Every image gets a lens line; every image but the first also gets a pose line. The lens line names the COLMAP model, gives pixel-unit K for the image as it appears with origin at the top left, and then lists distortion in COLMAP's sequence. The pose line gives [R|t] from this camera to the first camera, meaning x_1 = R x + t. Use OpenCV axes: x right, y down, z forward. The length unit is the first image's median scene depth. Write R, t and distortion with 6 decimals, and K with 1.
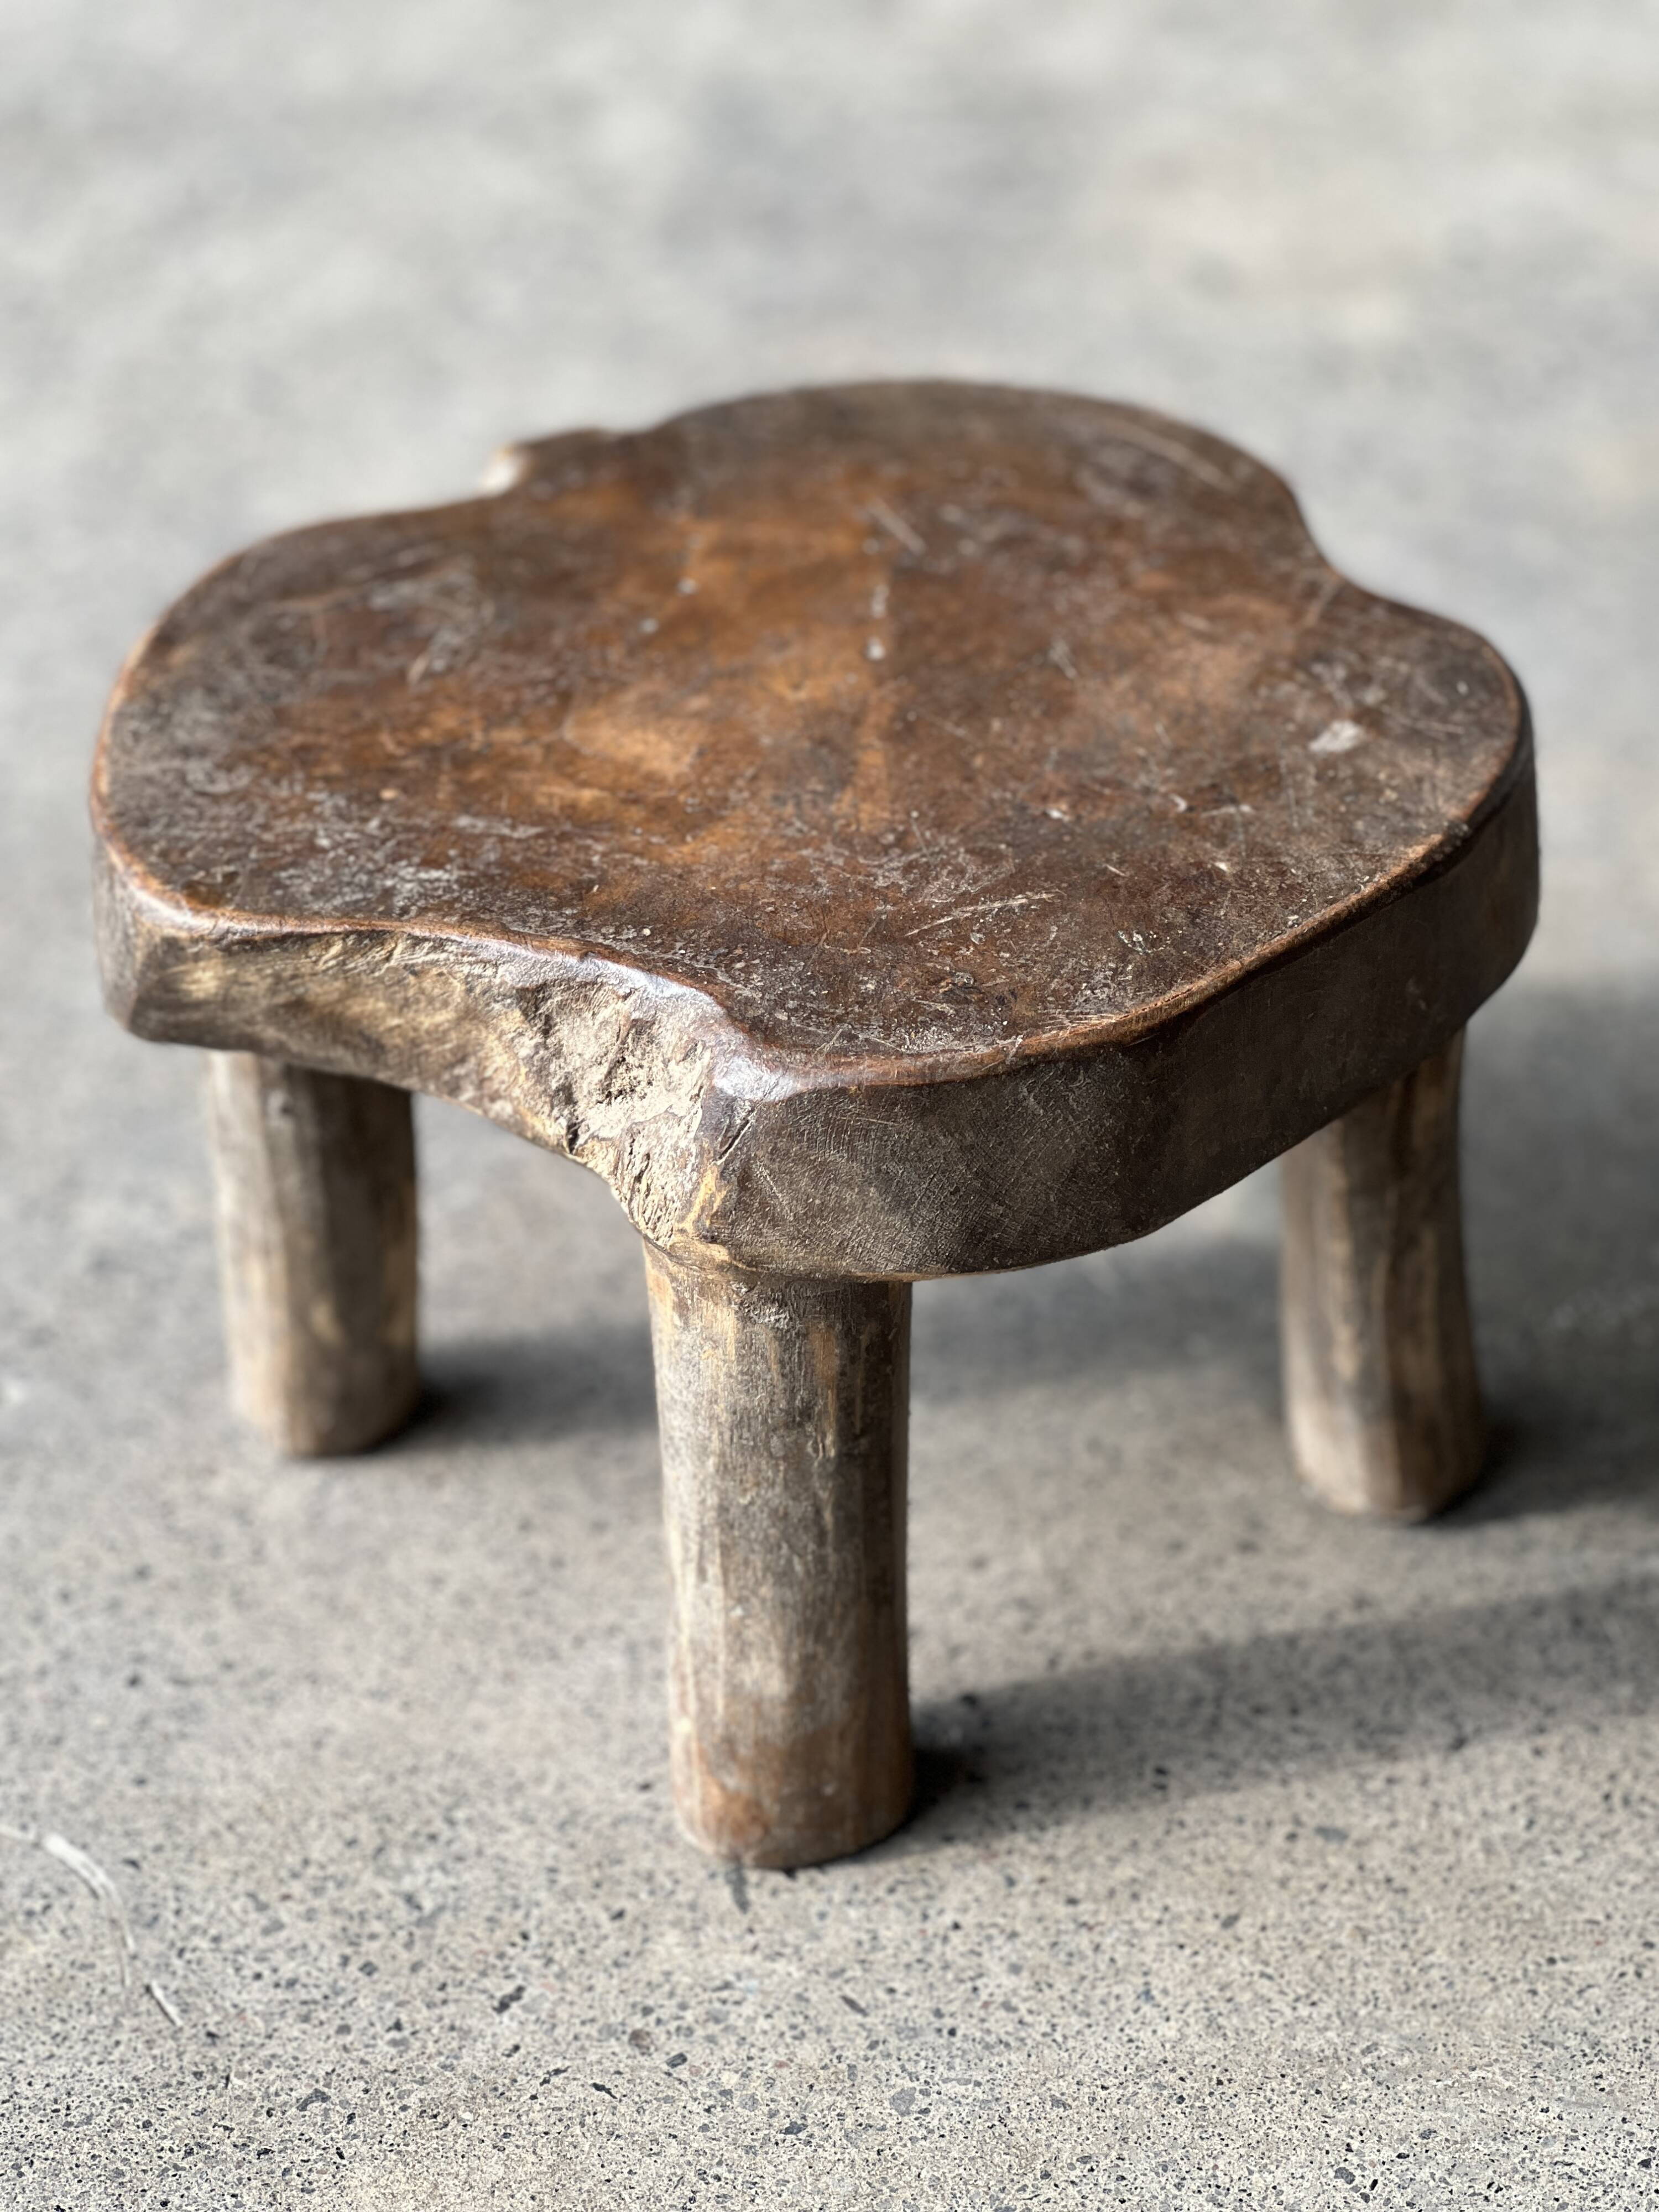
lens RADIAL K [[5013.8, 0, 848.5], [0, 5013.8, 1089.7], [0, 0, 1]] dist [0.151576, 0.000000]
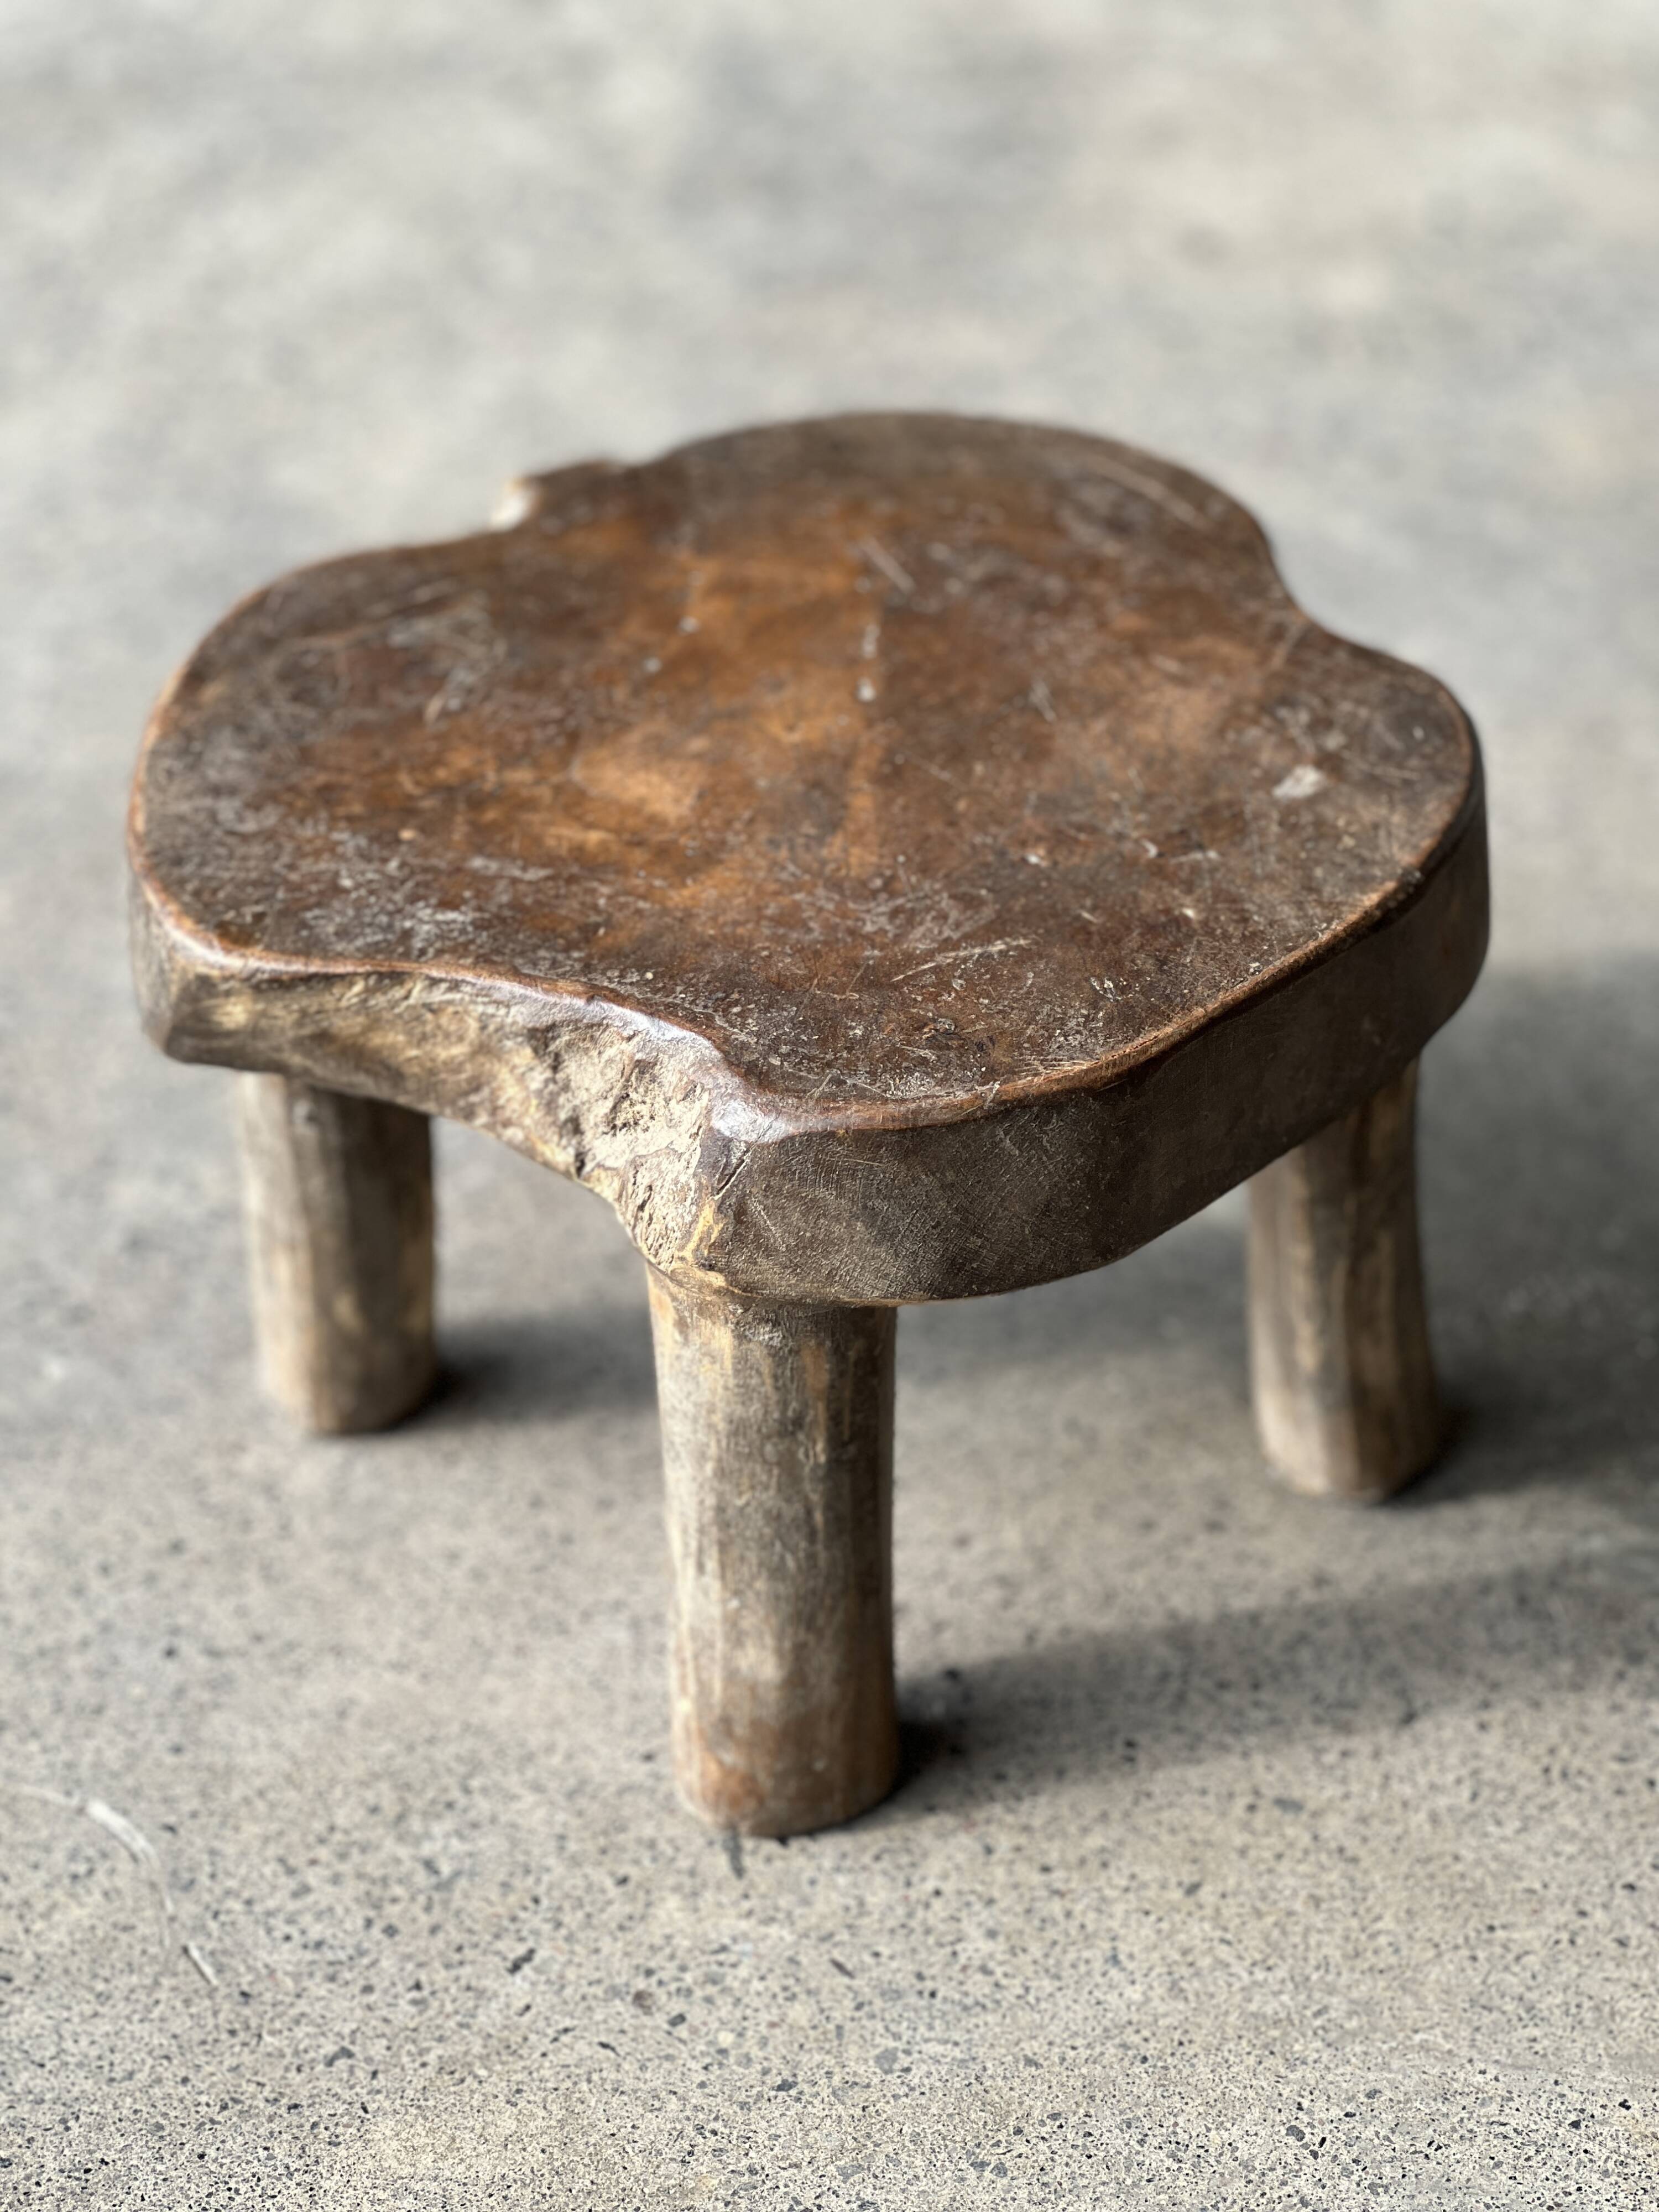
lens RADIAL K [[5013.8, 0, 838.9], [0, 5013.8, 1095.1], [0, 0, 1]] dist [0.151576, 0.000000]
pose [[0.999989, 0.002268, -0.004150, 0.004376], [-0.002102, 0.999218, 0.039483, -0.045533], [0.004236, -0.039474, 0.999212, -0.064302]]
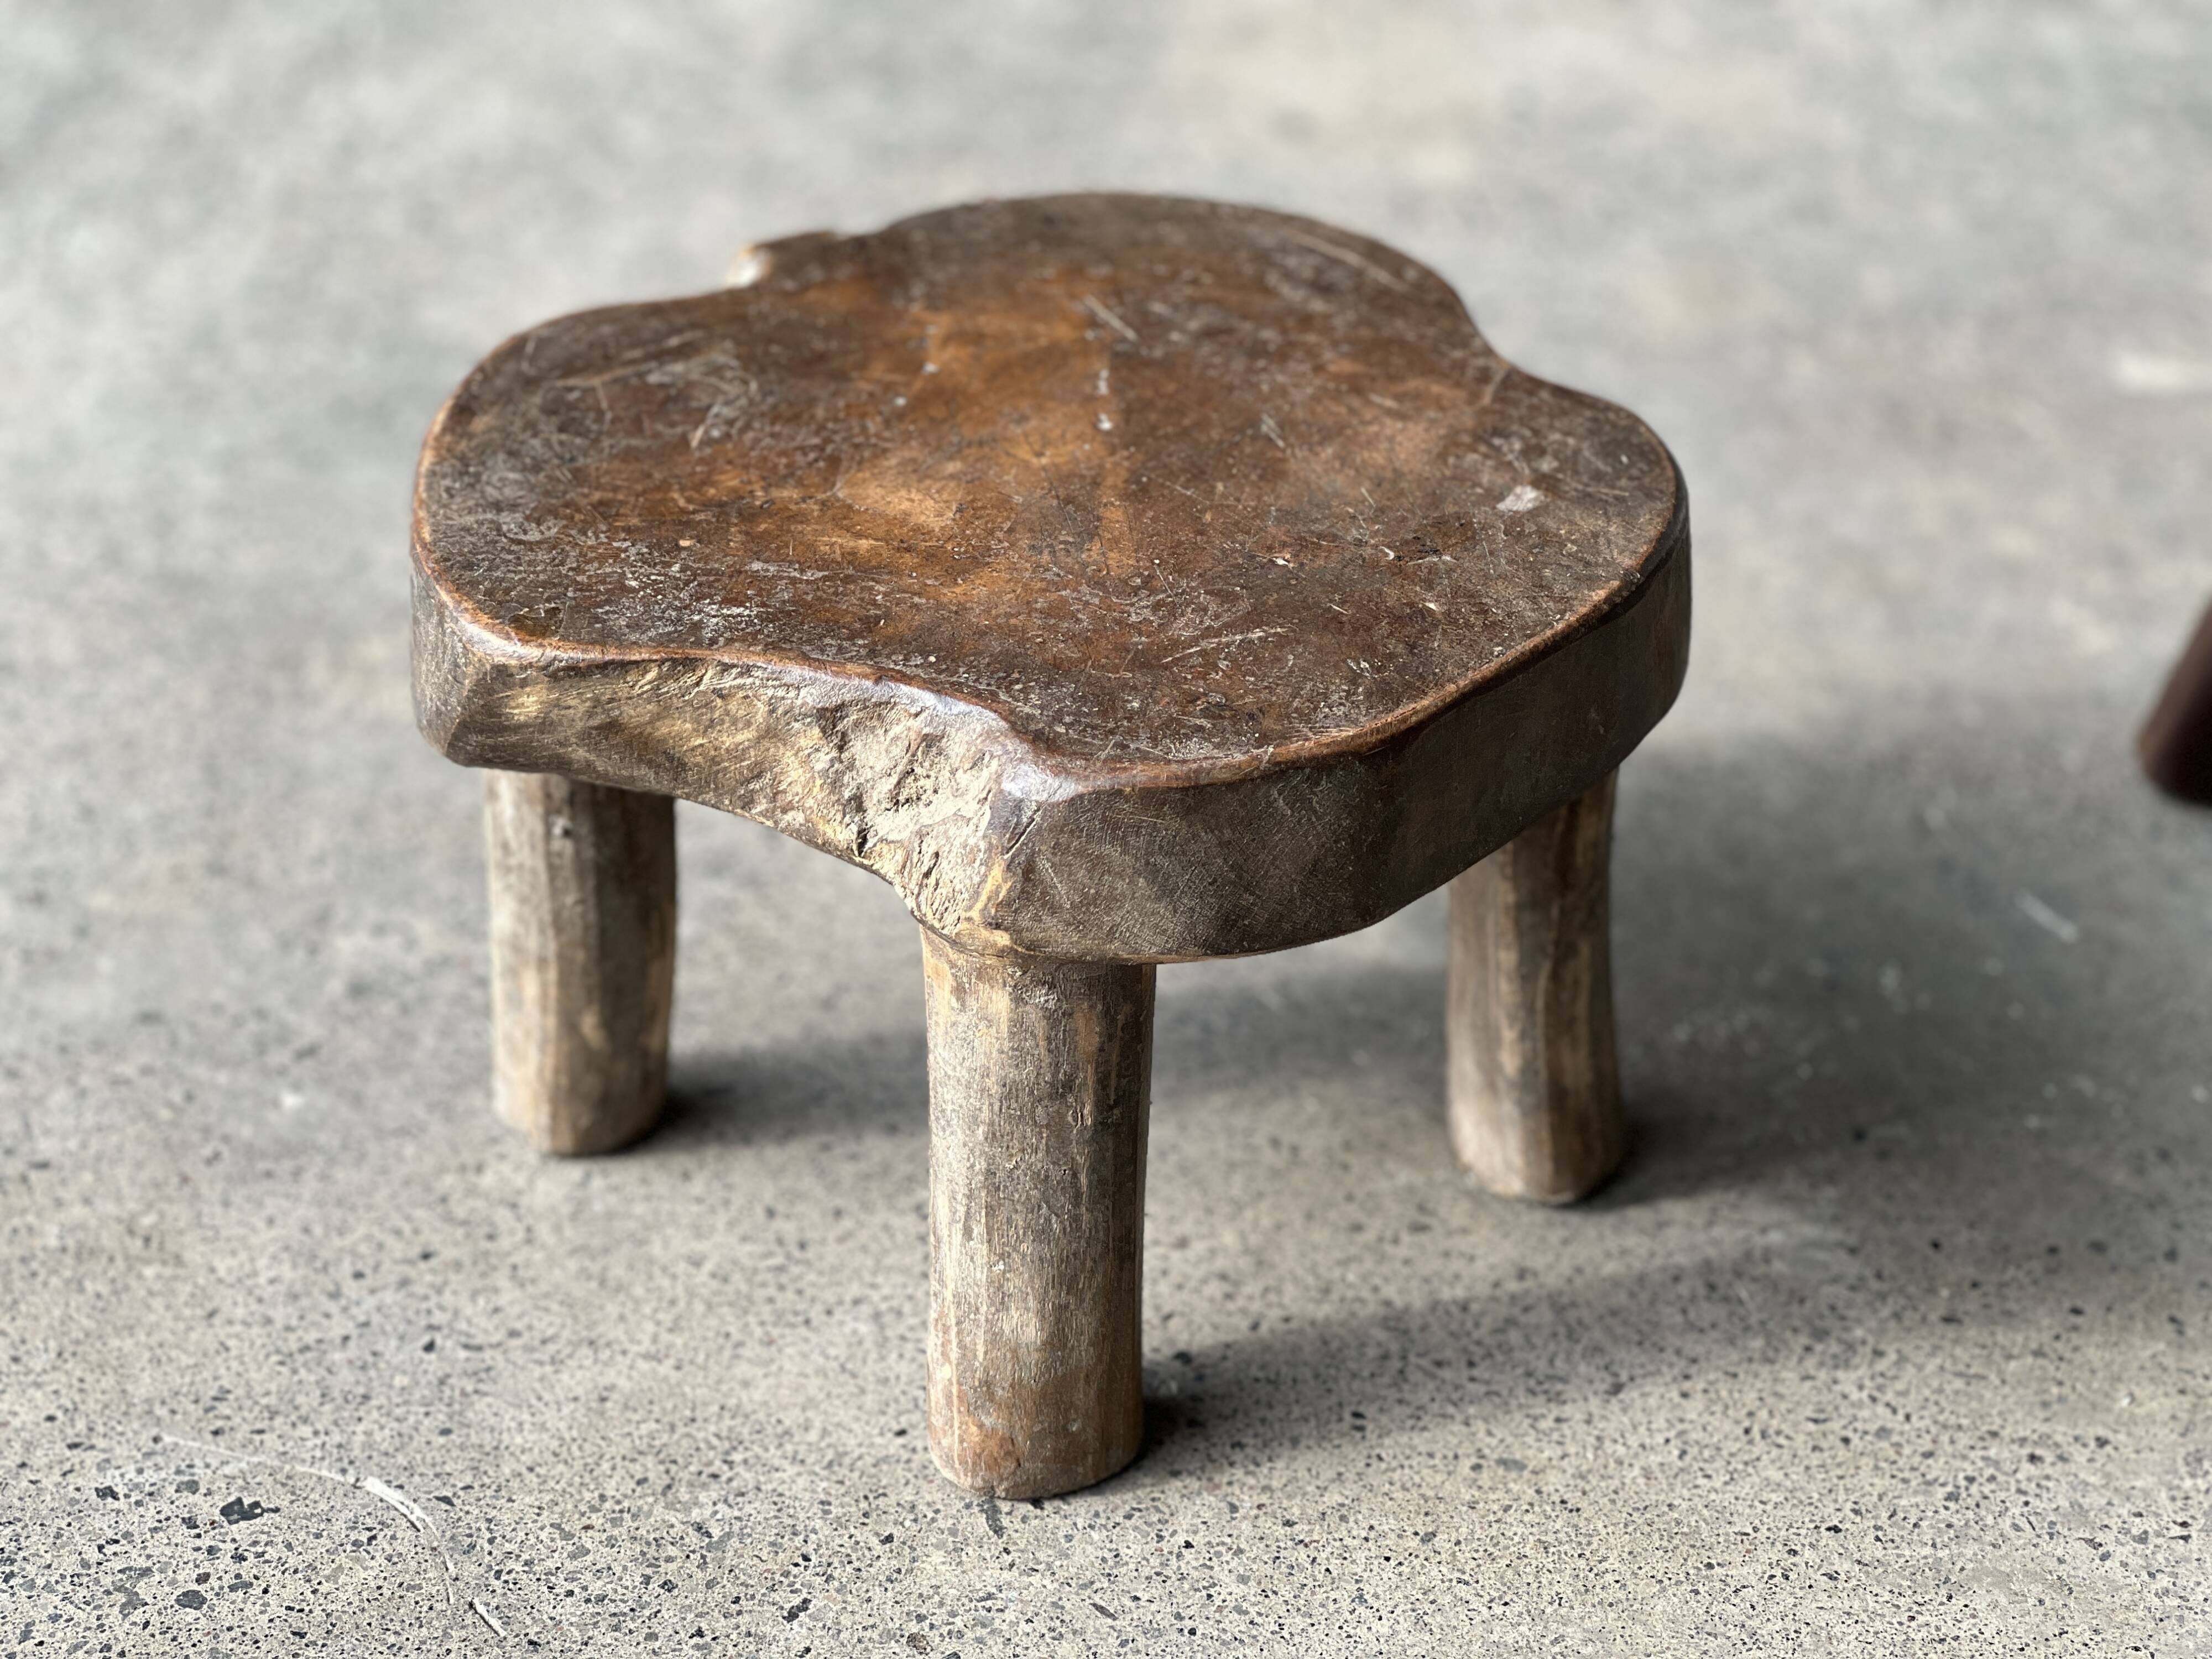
lens RADIAL K [[5013.8, 0, 1148.4], [0, 5013.8, 877.1], [0, 0, 1]] dist [0.151576, 0.000000]
pose [[0.996477, 0.002018, 0.083843, -0.081711], [-0.000225, 0.999771, -0.021387, 0.039768], [-0.083867, 0.021293, 0.996249, -0.127186]]
